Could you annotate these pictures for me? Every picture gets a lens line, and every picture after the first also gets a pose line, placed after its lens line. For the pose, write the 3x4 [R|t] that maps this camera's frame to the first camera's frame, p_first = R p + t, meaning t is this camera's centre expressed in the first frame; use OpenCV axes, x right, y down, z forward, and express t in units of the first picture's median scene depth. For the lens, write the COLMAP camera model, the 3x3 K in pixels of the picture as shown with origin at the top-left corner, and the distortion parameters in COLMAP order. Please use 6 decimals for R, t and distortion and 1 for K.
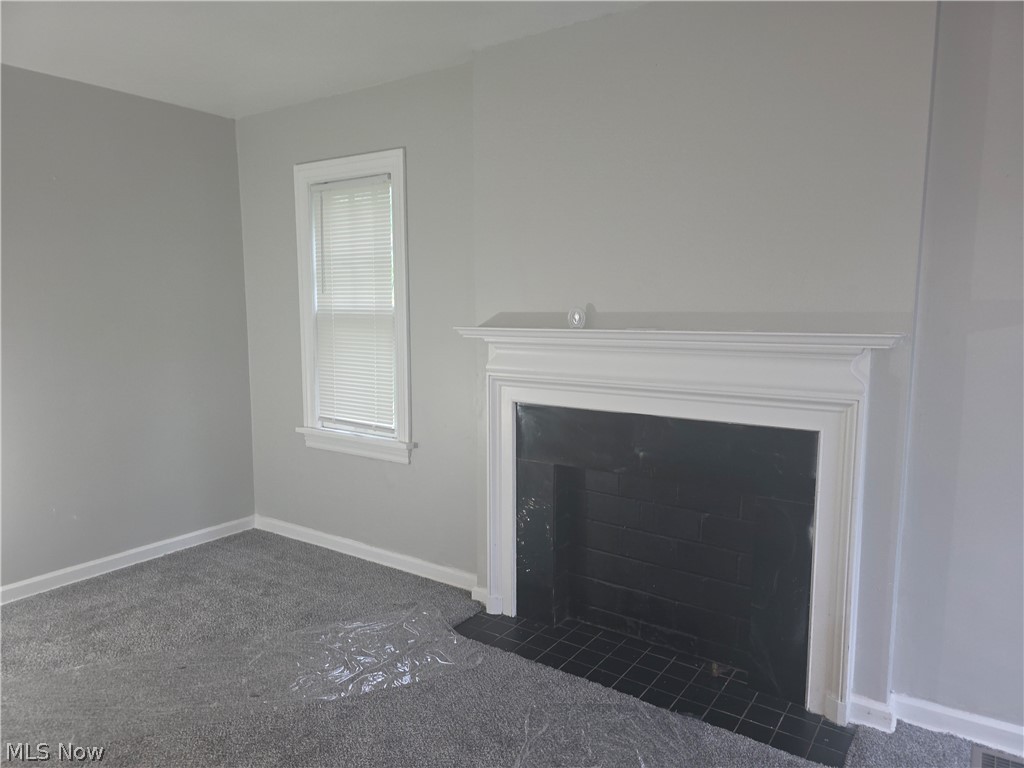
lens RADIAL K [[686.1, 0, 512.0], [0, 686.1, 384.0], [0, 0, 1]] dist [0.060726, -0.053465]
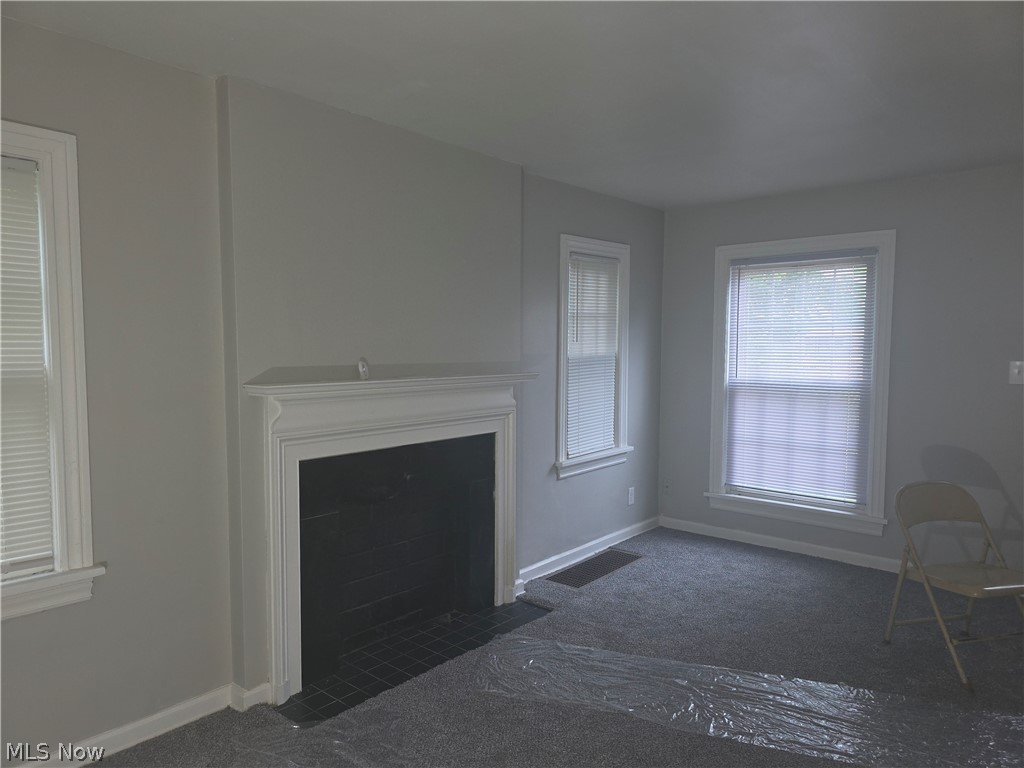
lens RADIAL K [[686.1, 0, 512.0], [0, 686.1, 384.0], [0, 0, 1]] dist [0.060726, -0.053465]
pose [[0.099869, -0.049901, 0.993748, -0.985664], [0.113120, 0.992836, 0.038487, -0.088792], [-0.988549, 0.108570, 0.104799, 0.638083]]
